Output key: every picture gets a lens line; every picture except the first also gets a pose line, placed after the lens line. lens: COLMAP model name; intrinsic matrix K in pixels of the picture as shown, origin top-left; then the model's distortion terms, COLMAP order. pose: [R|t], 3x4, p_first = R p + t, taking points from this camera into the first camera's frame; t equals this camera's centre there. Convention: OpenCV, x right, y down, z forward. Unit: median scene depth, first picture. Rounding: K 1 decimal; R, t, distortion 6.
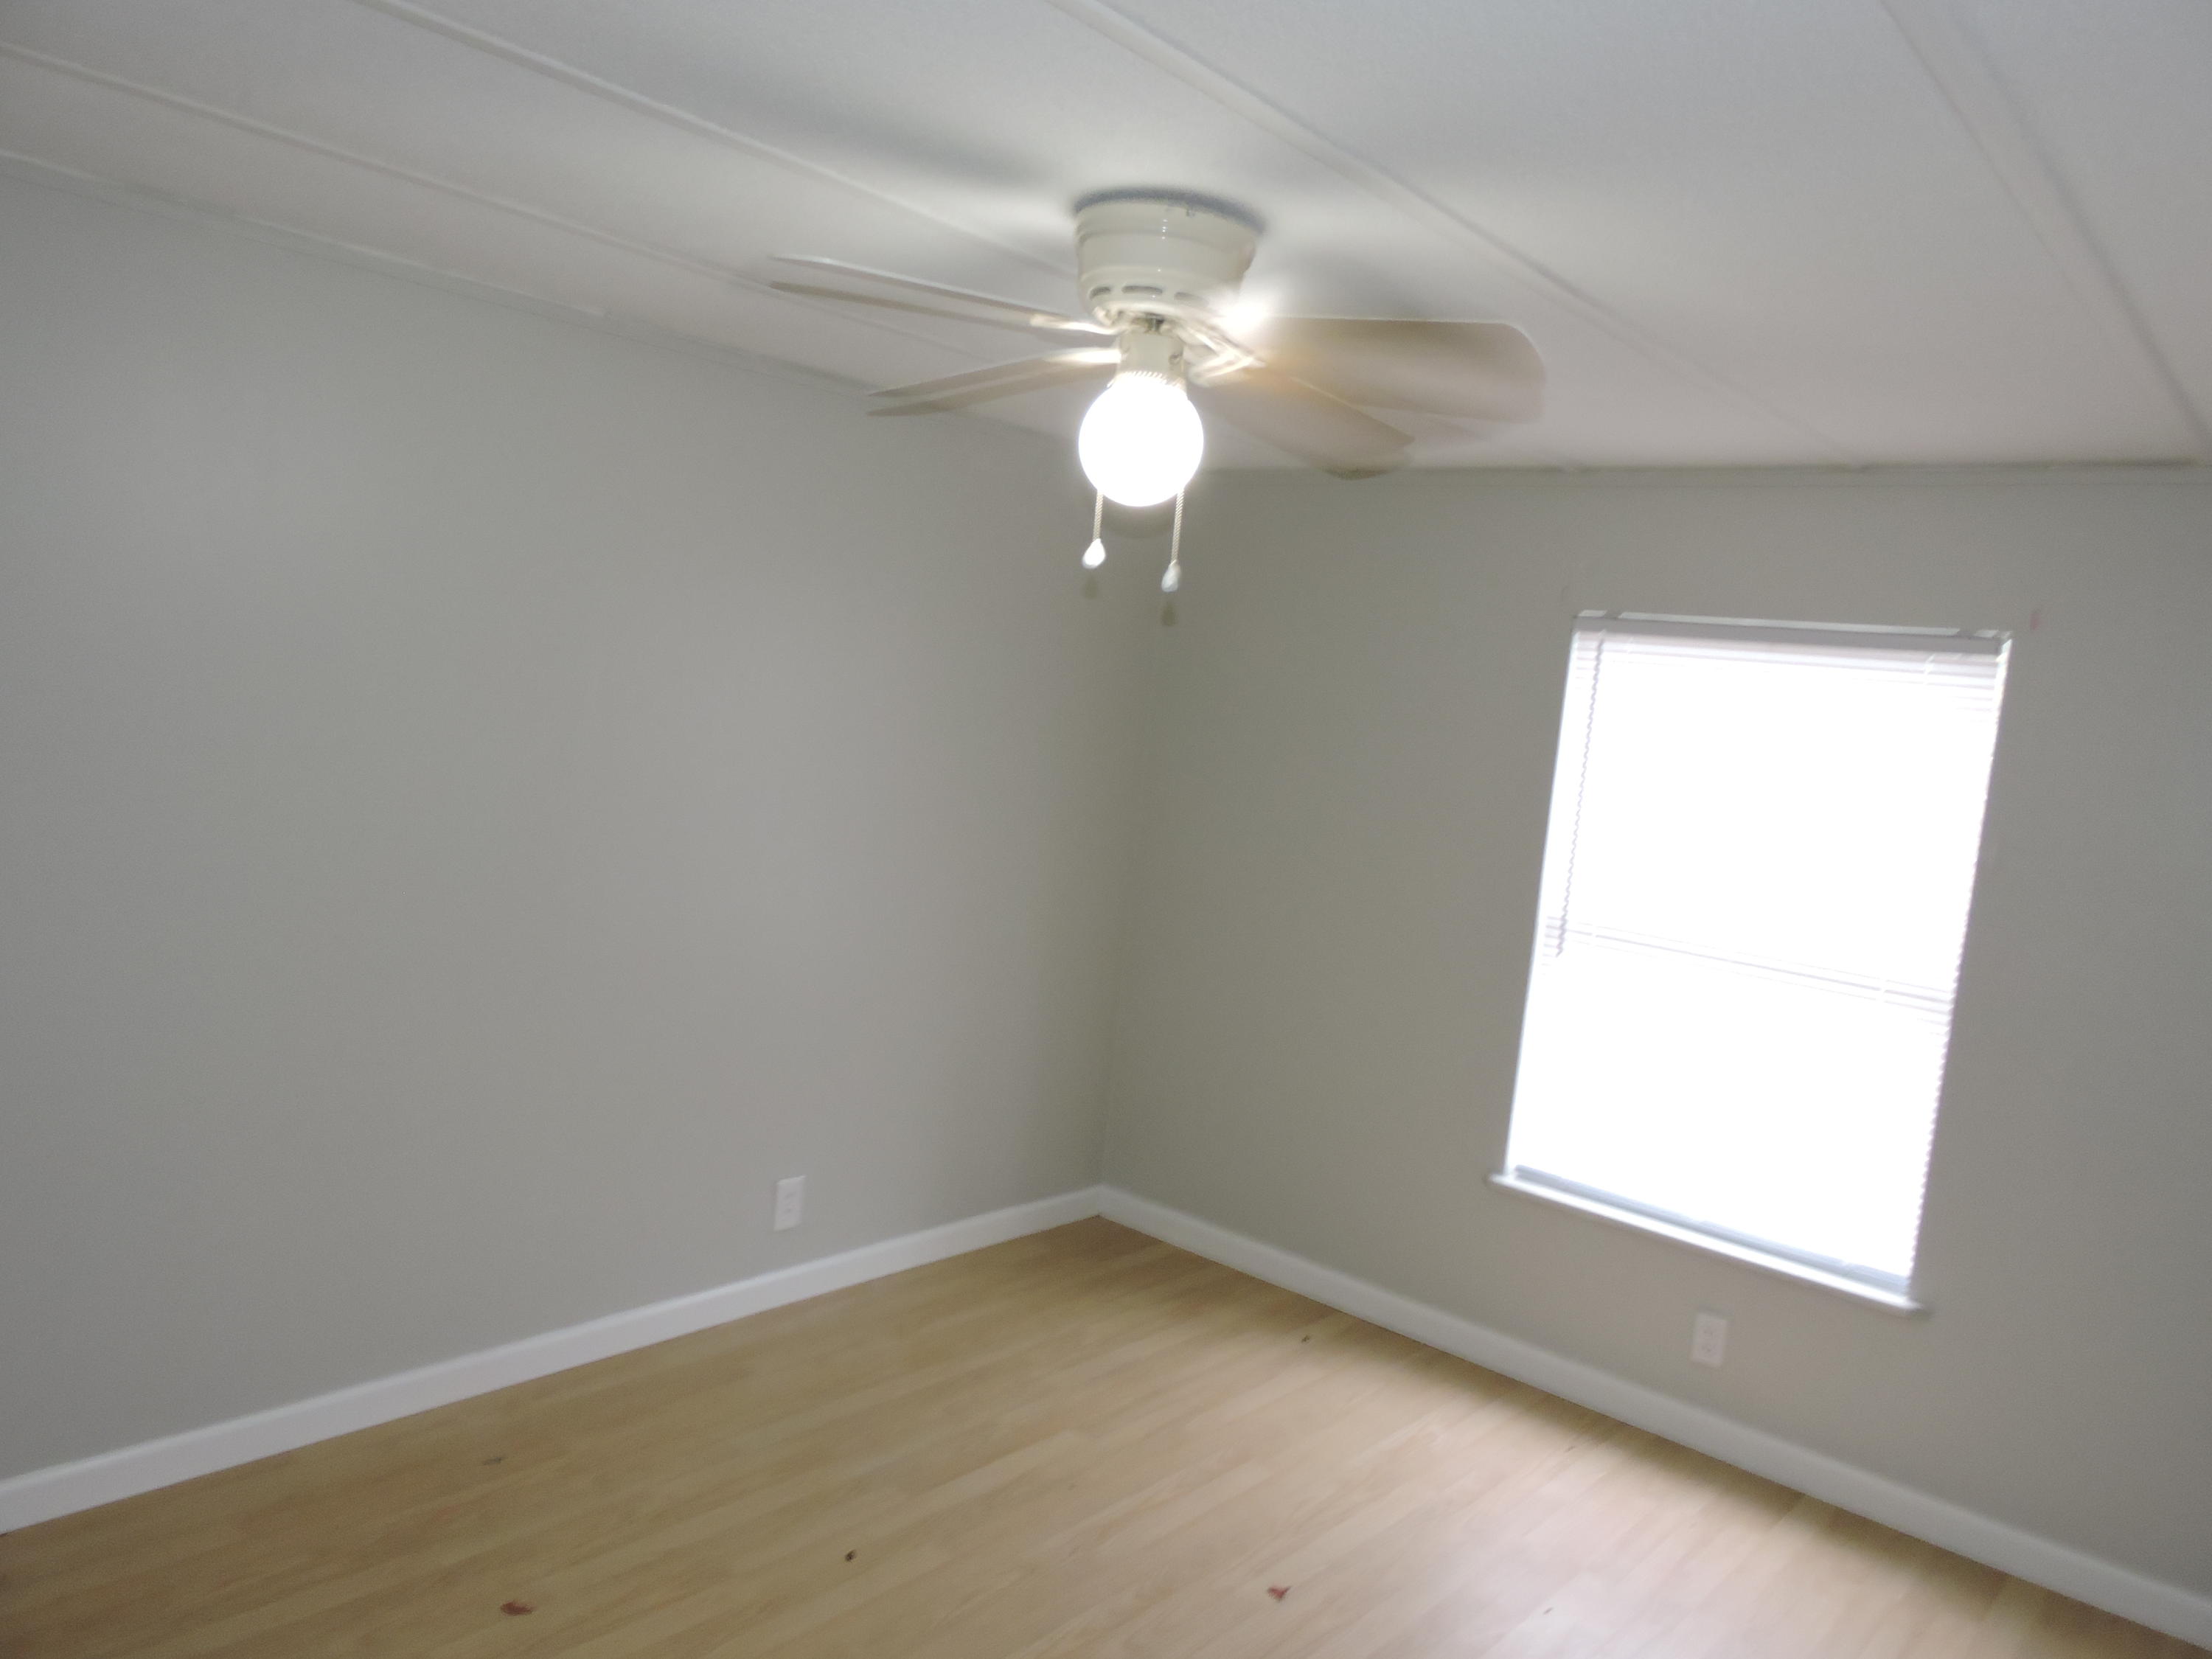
lens RADIAL K [[1608.2, 0, 1103.3], [0, 1608.2, 837.5], [0, 0, 1]] dist [0.008510, -0.007800]
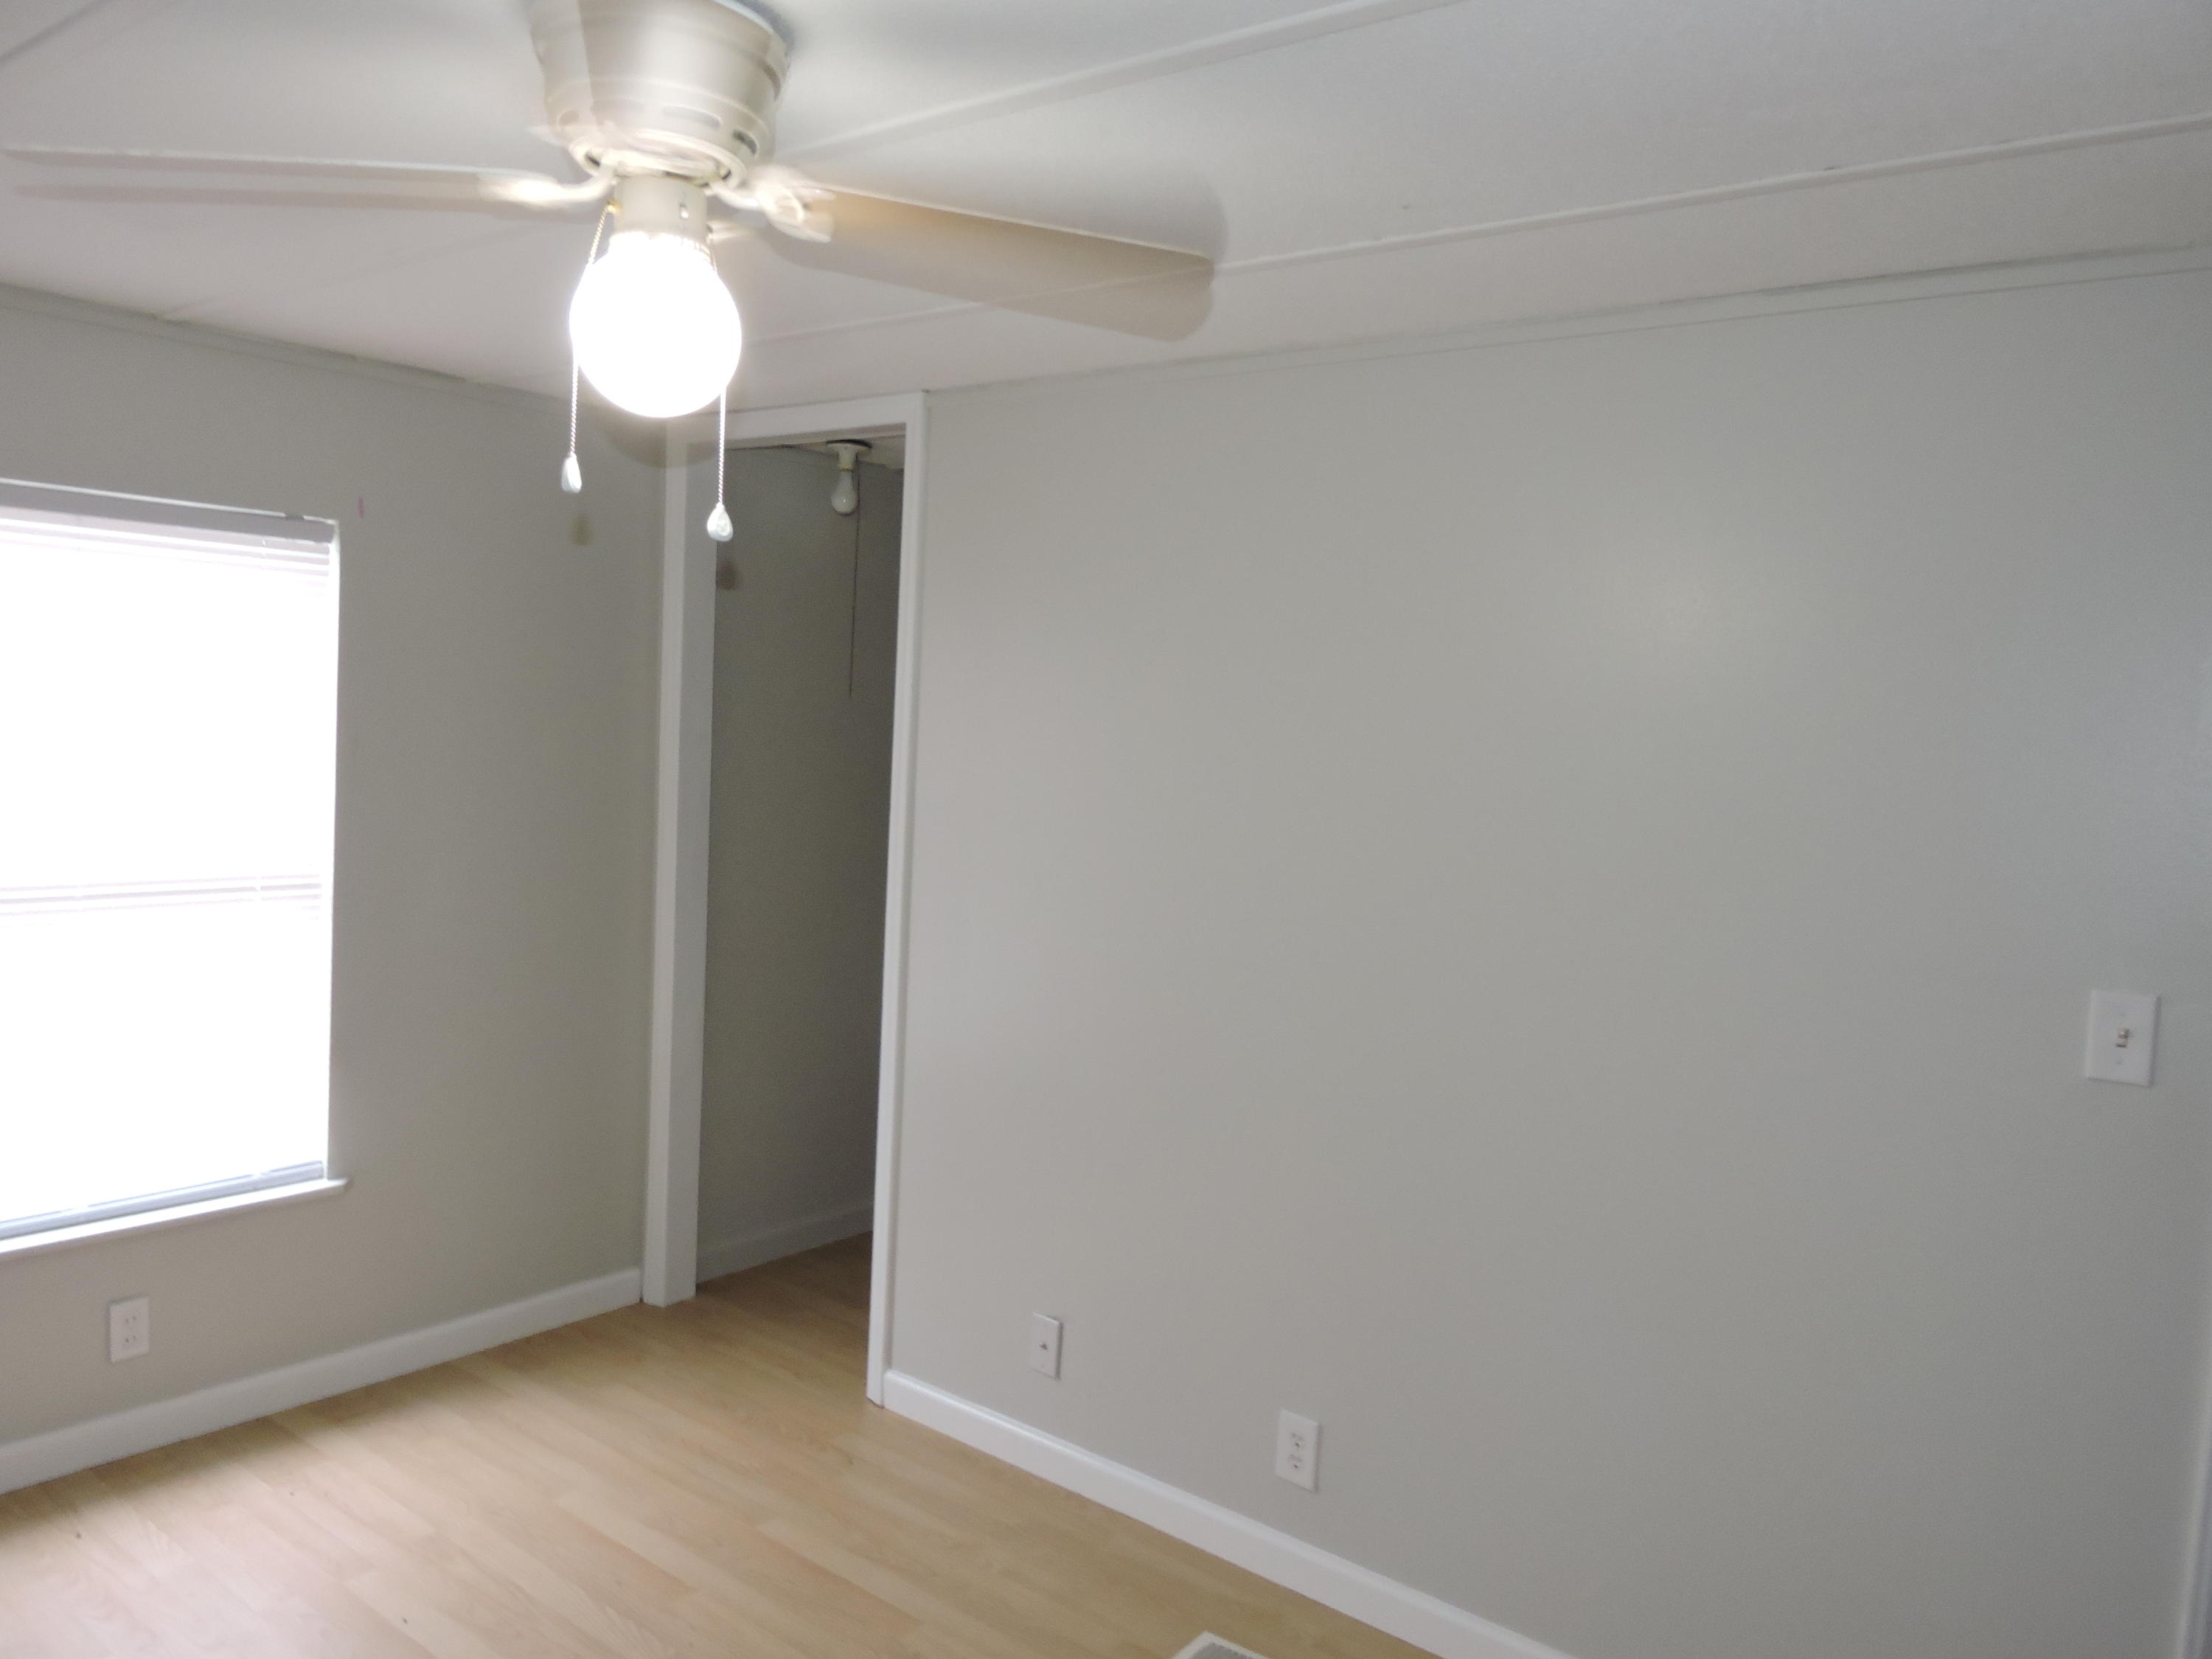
lens RADIAL K [[1608.2, 0, 1103.3], [0, 1608.2, 837.5], [0, 0, 1]] dist [0.008510, -0.007800]
pose [[-0.024498, -0.179415, 0.983468, -0.479536], [0.040508, 0.982777, 0.180298, -0.090642], [-0.998879, 0.044256, -0.016809, 0.521074]]
